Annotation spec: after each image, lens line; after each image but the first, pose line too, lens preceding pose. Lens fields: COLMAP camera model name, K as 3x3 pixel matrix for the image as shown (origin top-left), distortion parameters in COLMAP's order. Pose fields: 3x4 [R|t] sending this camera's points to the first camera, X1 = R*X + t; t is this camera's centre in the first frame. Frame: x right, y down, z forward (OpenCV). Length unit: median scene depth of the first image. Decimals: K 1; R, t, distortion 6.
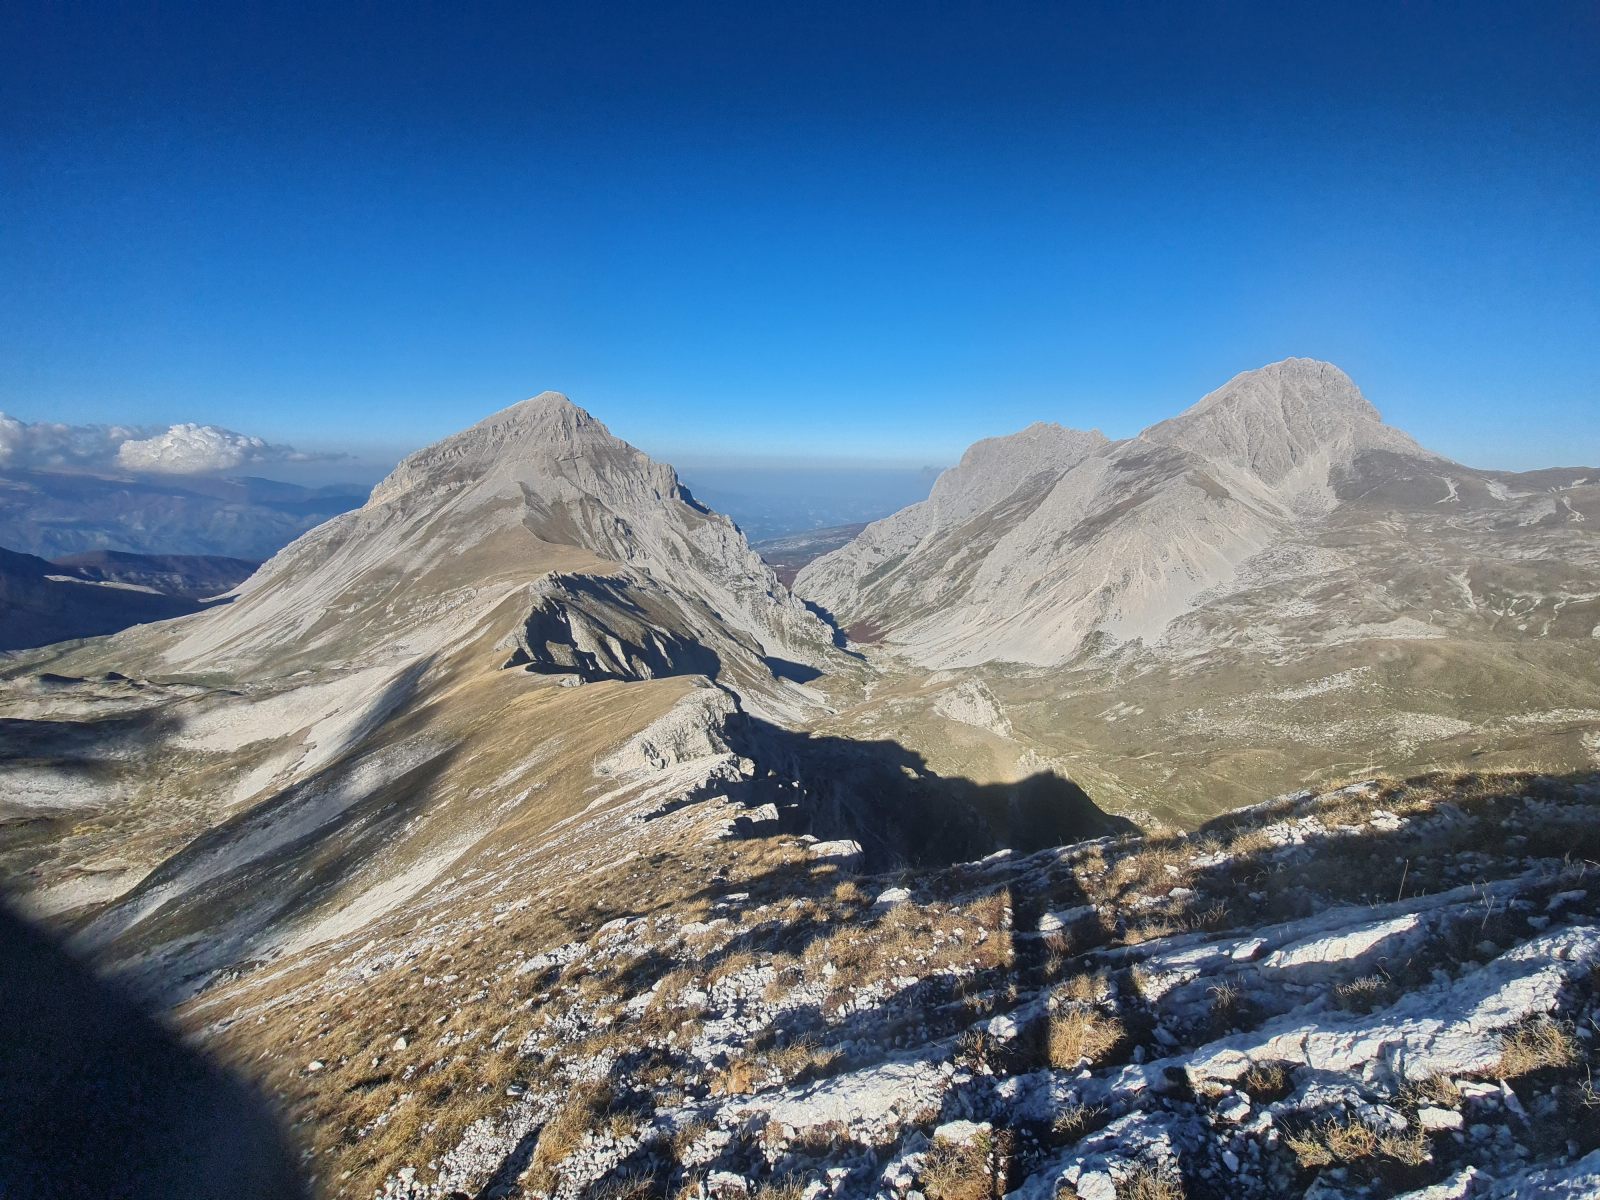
lens RADIAL K [[643.4, 0, 800.0], [0, 643.4, 600.0], [0, 0, 1]] dist [0.017903, -0.012428]
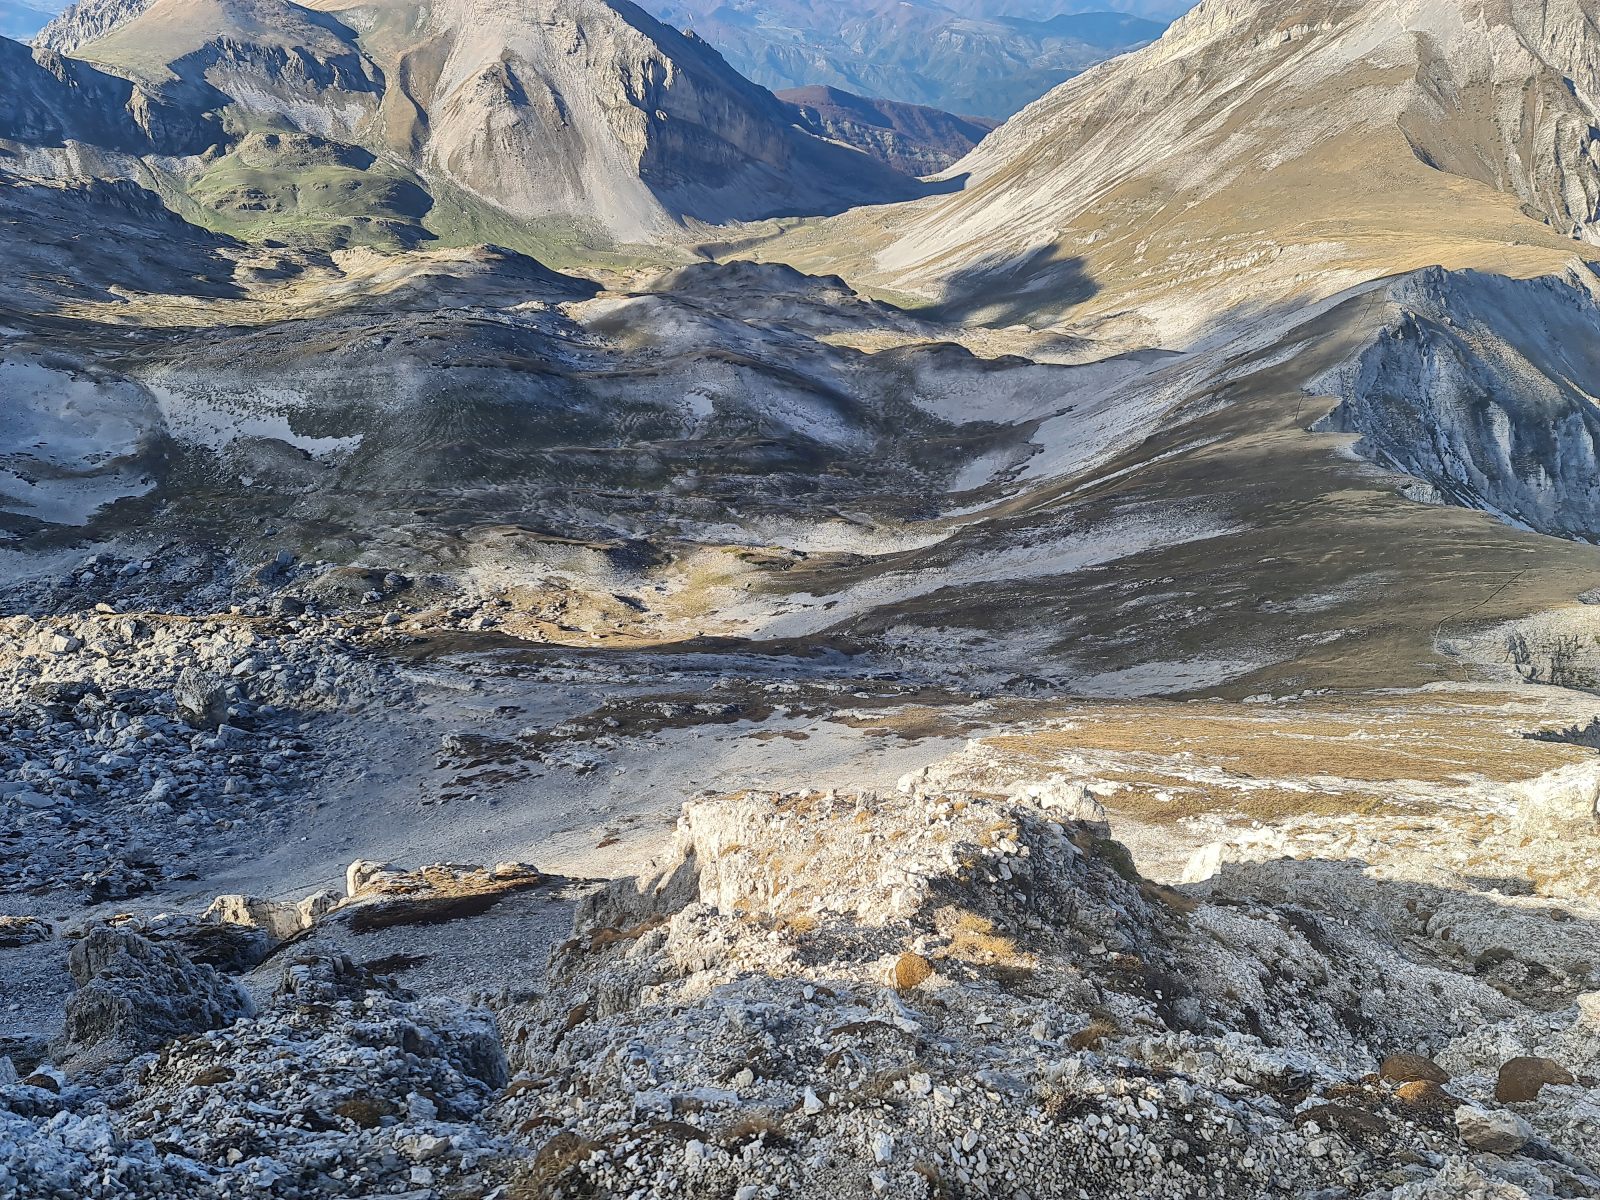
lens RADIAL K [[1195.6, 0, 800.0], [0, 1195.6, 600.0], [0, 0, 1]] dist [0.090196, -0.070299]
pose [[0.685446, 0.373570, -0.624988, 0.012776], [-0.174300, 0.917582, 0.357300, -0.035195], [0.706954, -0.135975, 0.694065, -0.111577]]
